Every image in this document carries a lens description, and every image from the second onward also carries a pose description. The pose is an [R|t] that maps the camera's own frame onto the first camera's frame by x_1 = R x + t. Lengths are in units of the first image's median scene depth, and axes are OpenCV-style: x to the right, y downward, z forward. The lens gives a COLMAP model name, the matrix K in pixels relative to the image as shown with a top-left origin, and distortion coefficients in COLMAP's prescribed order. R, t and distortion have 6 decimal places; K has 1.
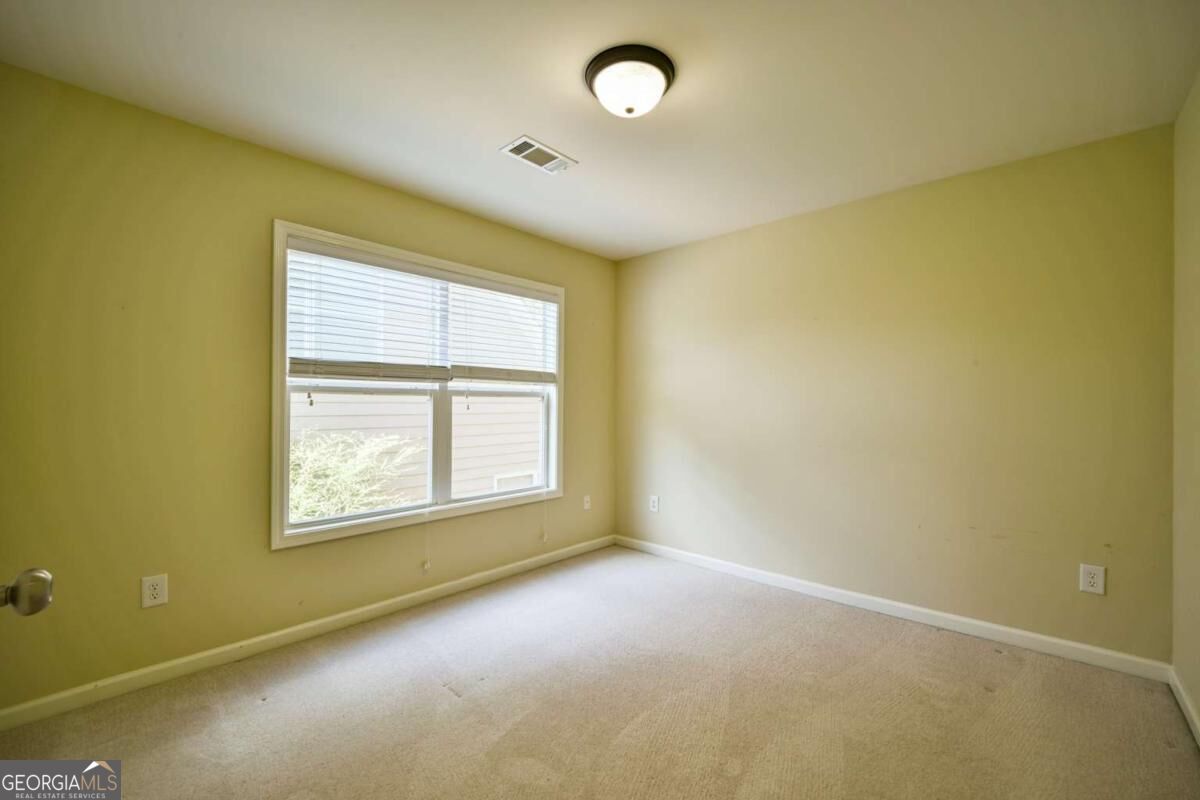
lens RADIAL K [[494.8, 0, 596.2], [0, 494.8, 399.2], [0, 0, 1]] dist [0.013536, -0.016999]
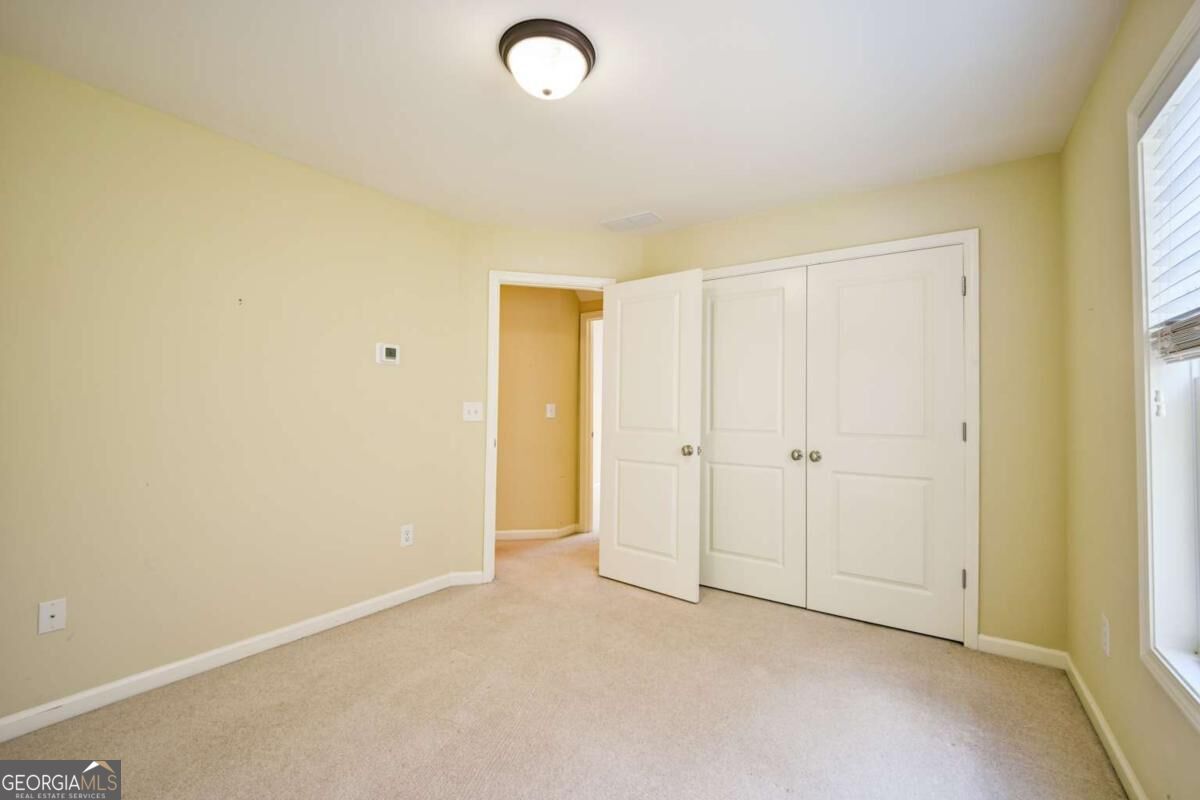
lens RADIAL K [[494.8, 0, 596.2], [0, 494.8, 399.2], [0, 0, 1]] dist [0.013536, -0.016999]
pose [[-0.991272, -0.017013, -0.130733, 0.064010], [-0.013260, 0.999476, -0.029524, 0.015657], [0.131167, -0.027532, -0.990978, 1.150036]]
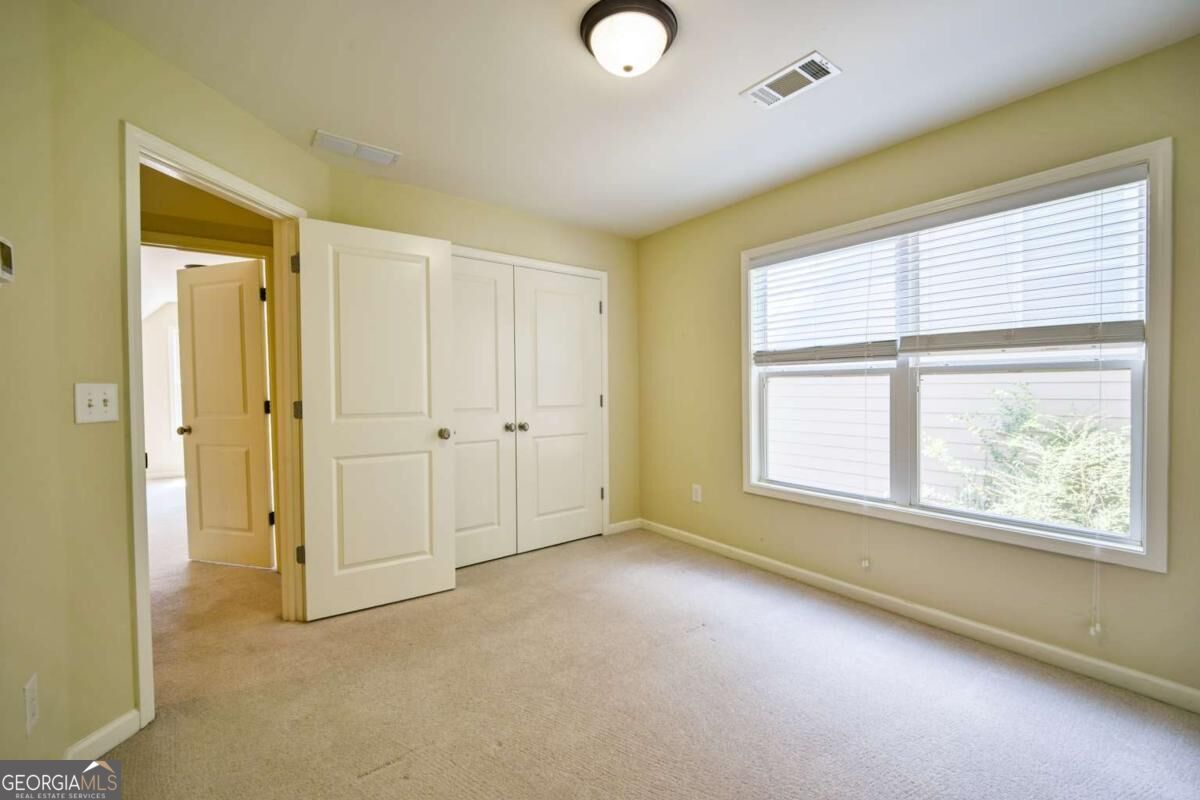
lens RADIAL K [[494.8, 0, 596.2], [0, 494.8, 399.2], [0, 0, 1]] dist [0.013536, -0.016999]
pose [[-0.185096, 0.019919, -0.982519, 0.602976], [0.016729, 0.999714, 0.017116, 0.011000], [0.982578, -0.013269, -0.185376, 0.654624]]
